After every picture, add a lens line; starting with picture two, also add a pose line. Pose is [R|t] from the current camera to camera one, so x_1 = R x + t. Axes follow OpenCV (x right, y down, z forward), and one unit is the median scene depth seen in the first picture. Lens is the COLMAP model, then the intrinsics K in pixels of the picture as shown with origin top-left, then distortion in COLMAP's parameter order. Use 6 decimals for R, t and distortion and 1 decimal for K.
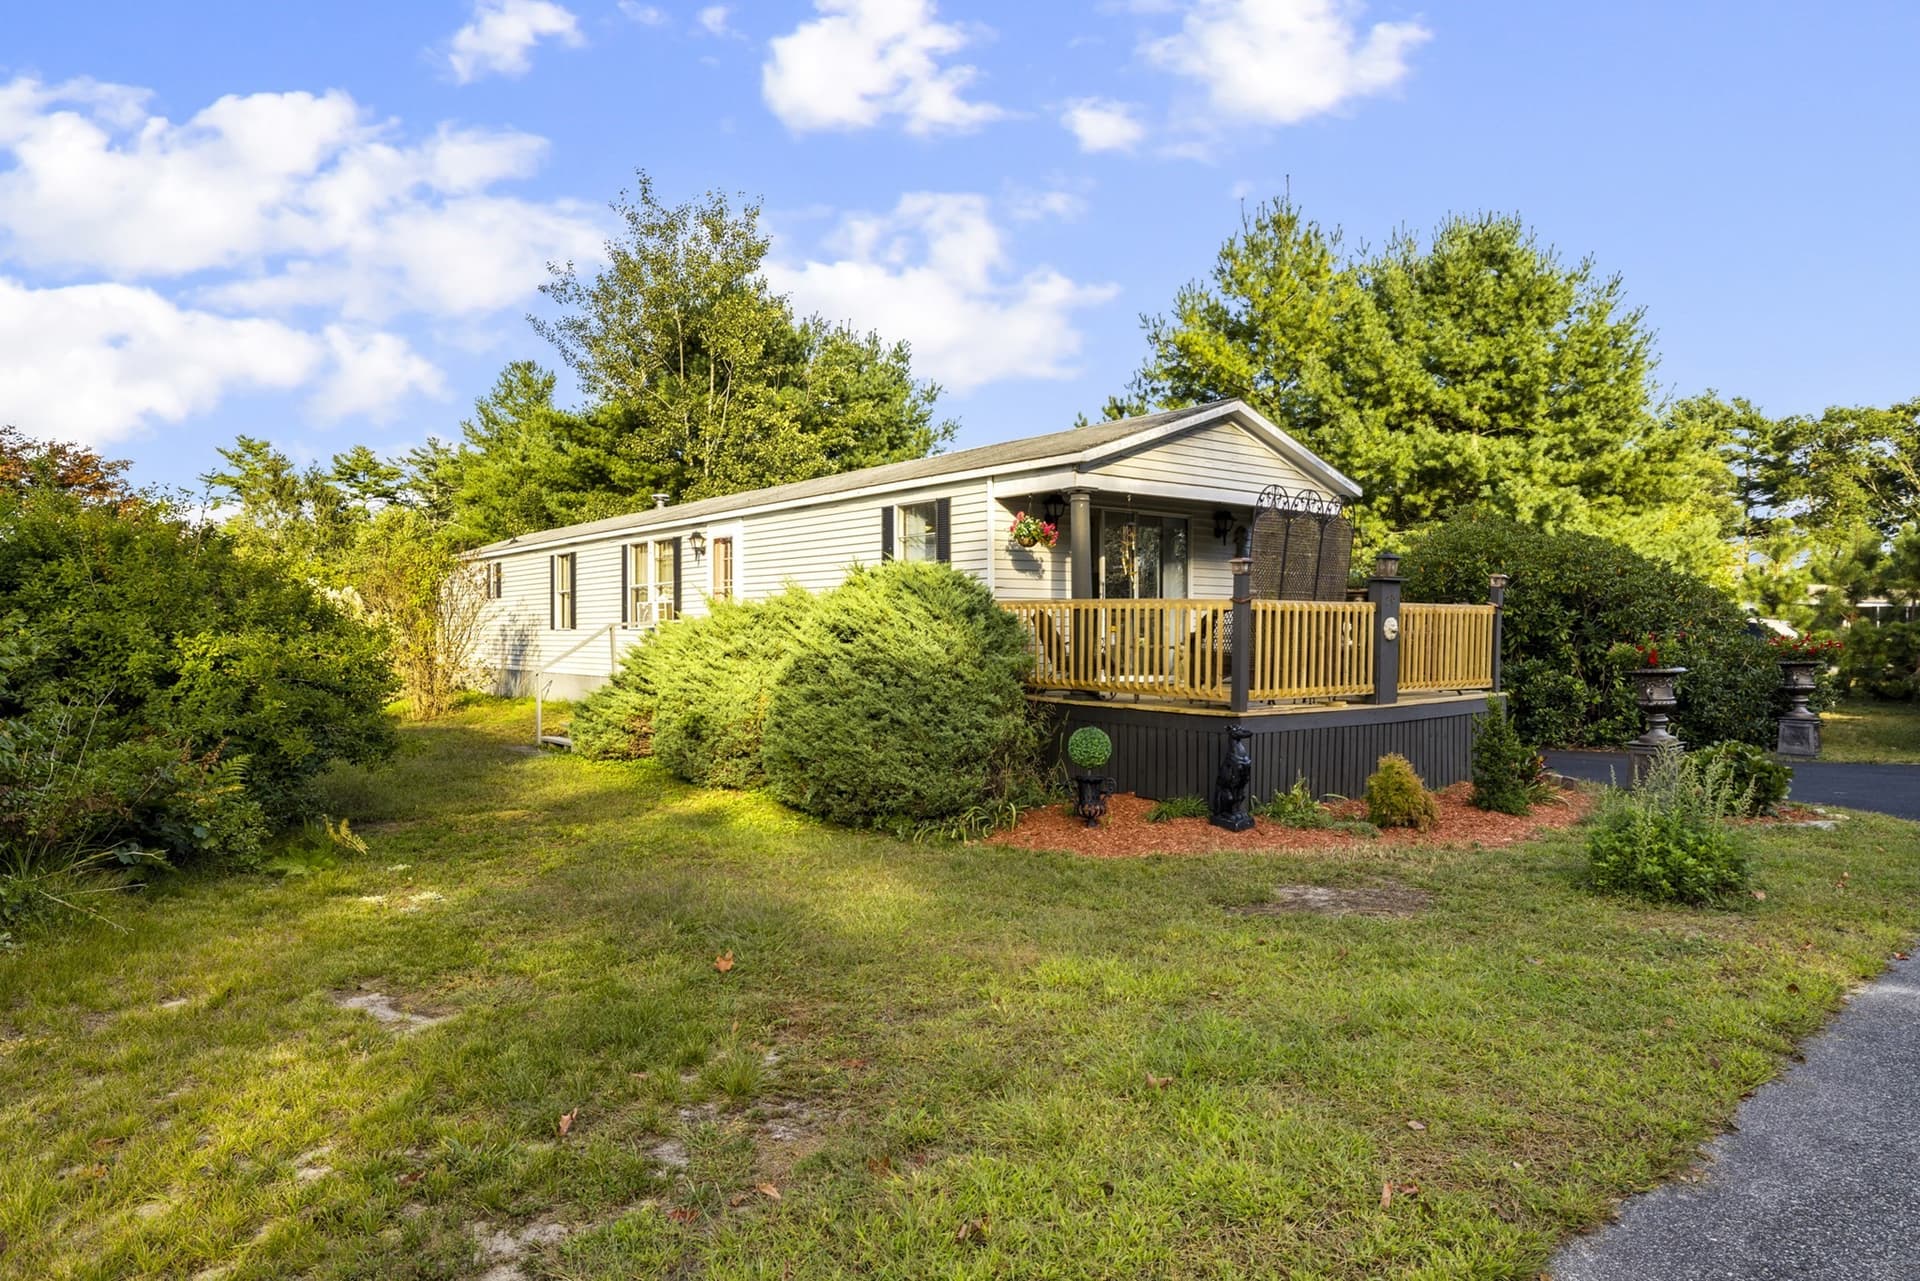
lens RADIAL K [[1187.4, 0, 960.4], [0, 1187.4, 632.8], [0, 0, 1]] dist [0.018778, -0.012091]
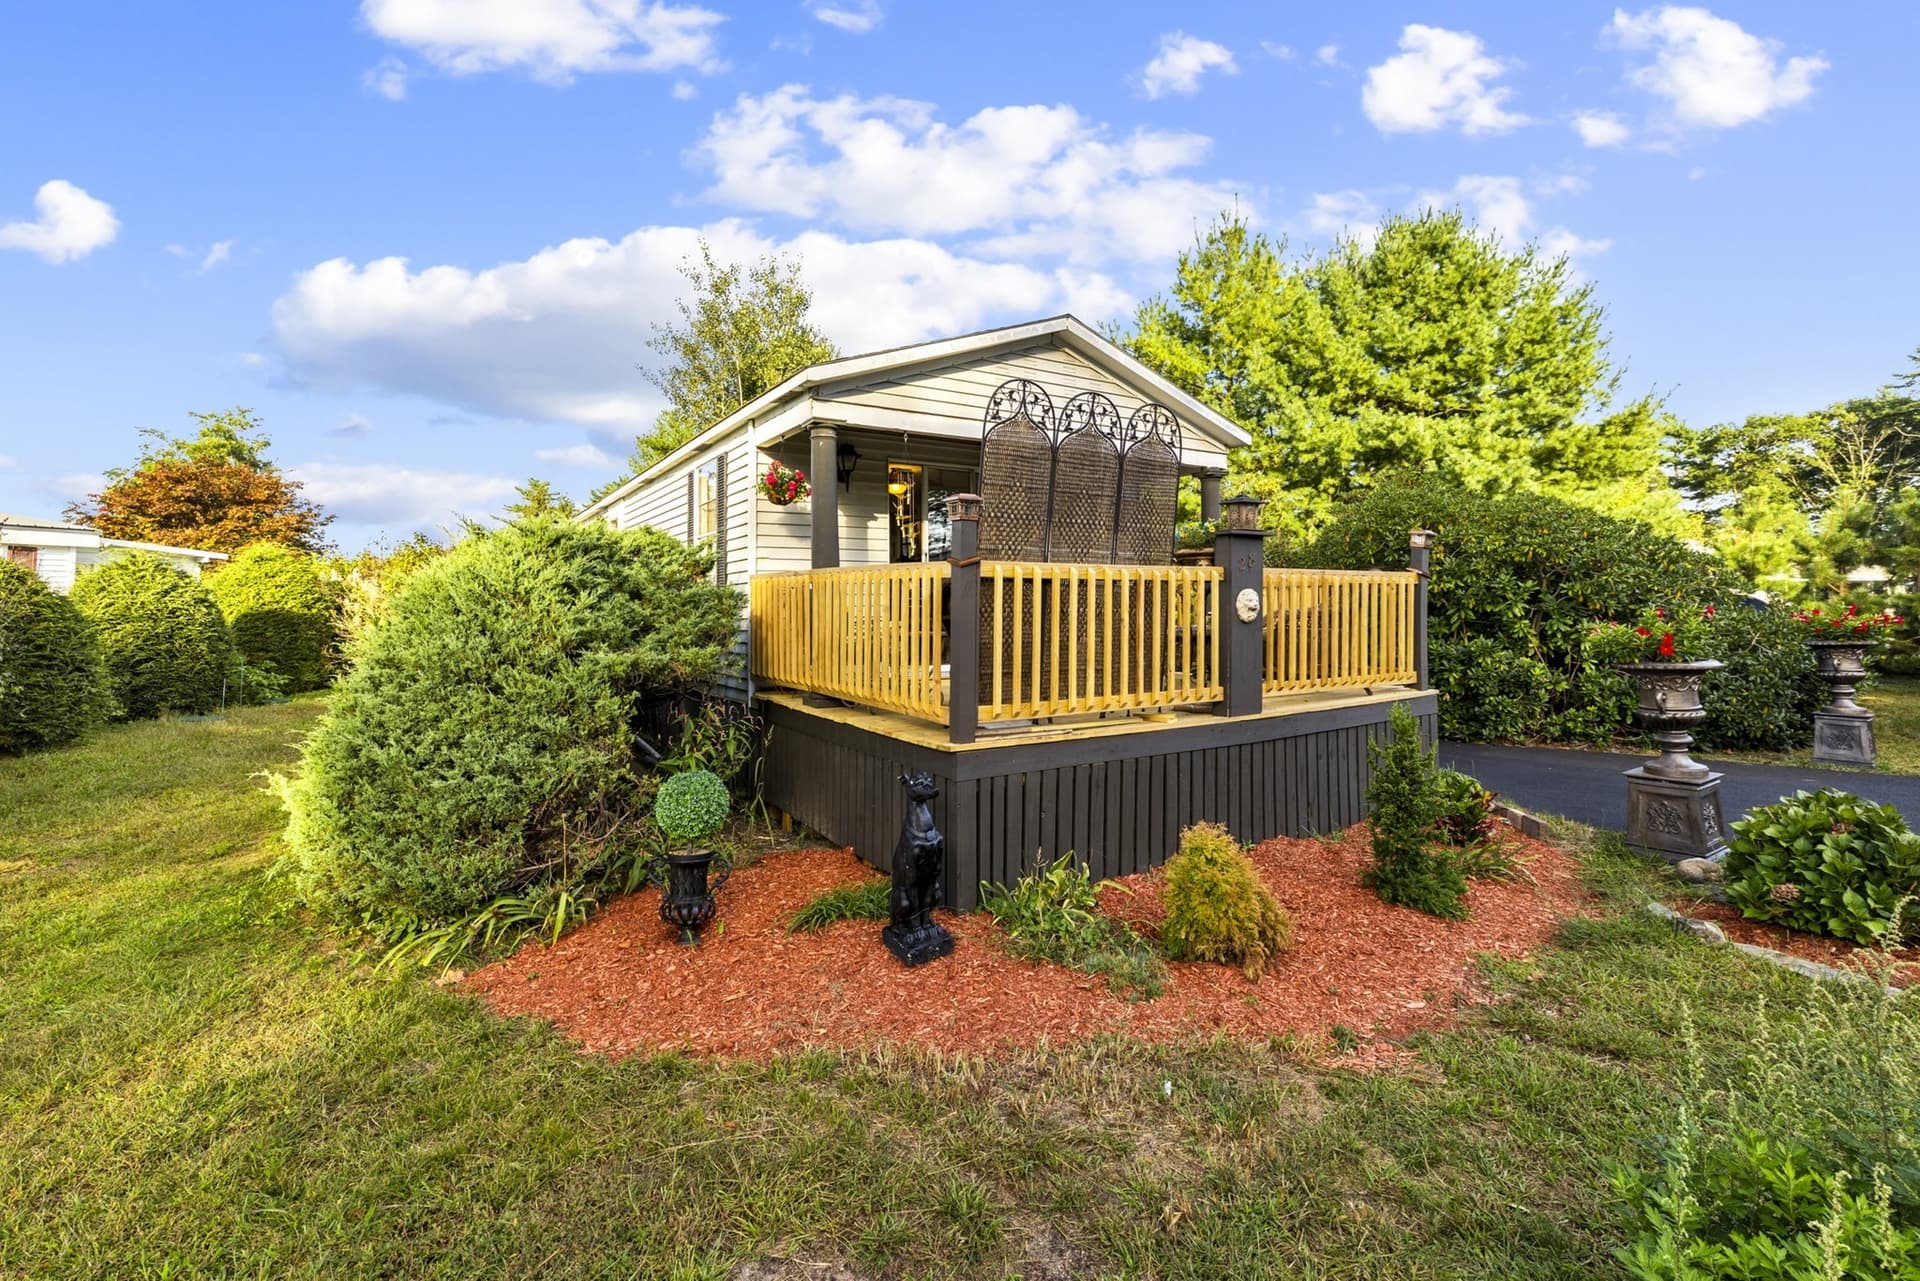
lens RADIAL K [[835.2, 0, 958.0], [0, 835.2, 584.1], [0, 0, 1]] dist [0.001814, 0.001265]
pose [[0.992580, -0.012906, -0.120910, 0.125205], [0.009018, 0.999426, -0.032648, -0.000603], [0.121262, 0.031316, 0.992126, 0.247208]]
